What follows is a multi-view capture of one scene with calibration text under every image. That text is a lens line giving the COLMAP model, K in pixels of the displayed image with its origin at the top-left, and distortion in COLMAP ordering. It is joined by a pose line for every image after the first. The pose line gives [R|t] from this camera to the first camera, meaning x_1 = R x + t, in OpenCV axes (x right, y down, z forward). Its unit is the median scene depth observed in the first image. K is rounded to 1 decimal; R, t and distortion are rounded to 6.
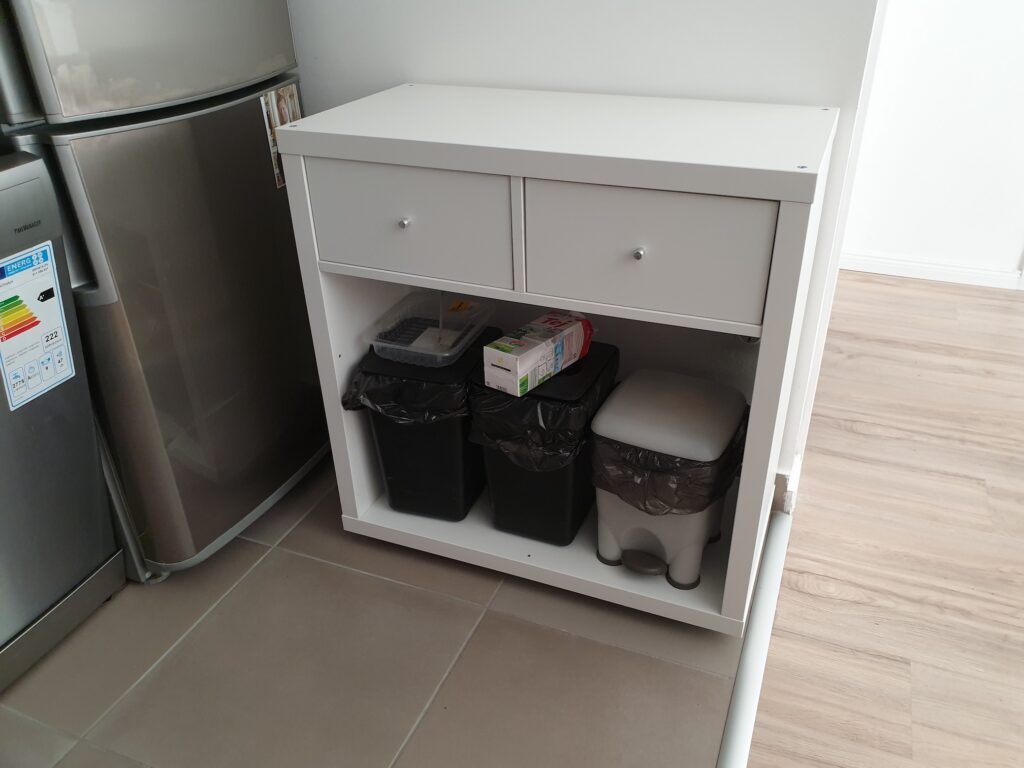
lens RADIAL K [[791.5, 0, 513.4], [0, 791.5, 375.5], [0, 0, 1]] dist [0.048207, -0.016222]
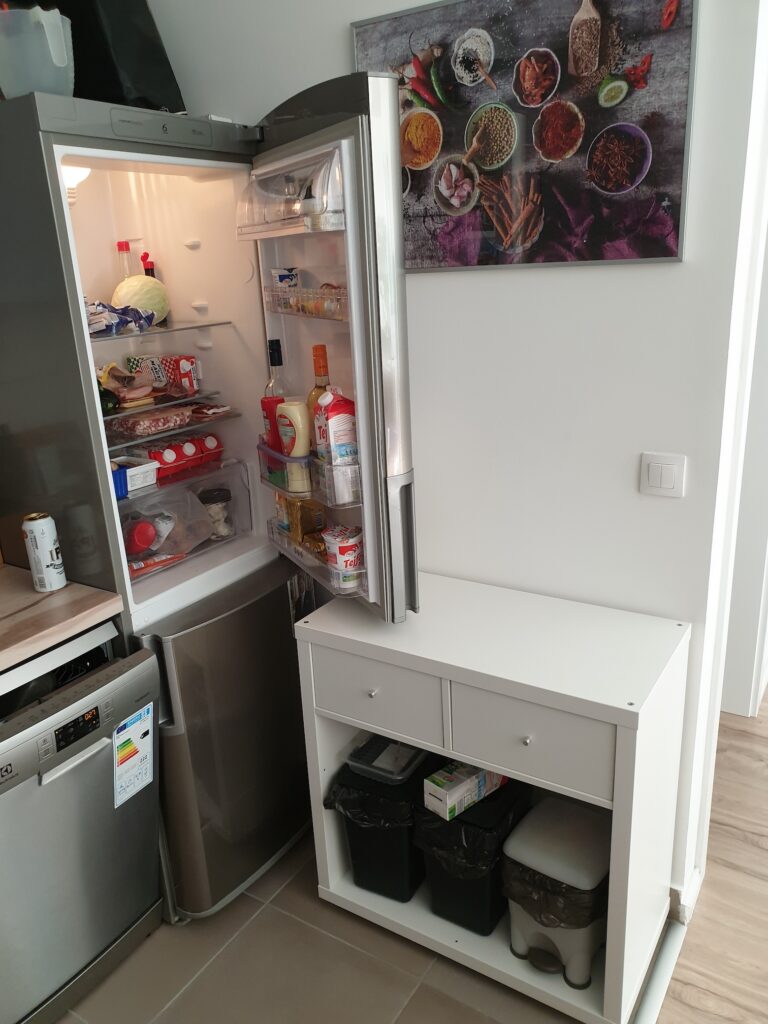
lens RADIAL K [[791.5, 0, 377.3], [0, 791.5, 517.6], [0, 0, 1]] dist [0.048207, -0.016222]
pose [[0.983957, 0.034109, -0.175113, 0.102416], [-0.064441, 0.983235, -0.170574, -0.227523], [0.166359, 0.179122, 0.969660, -0.418927]]
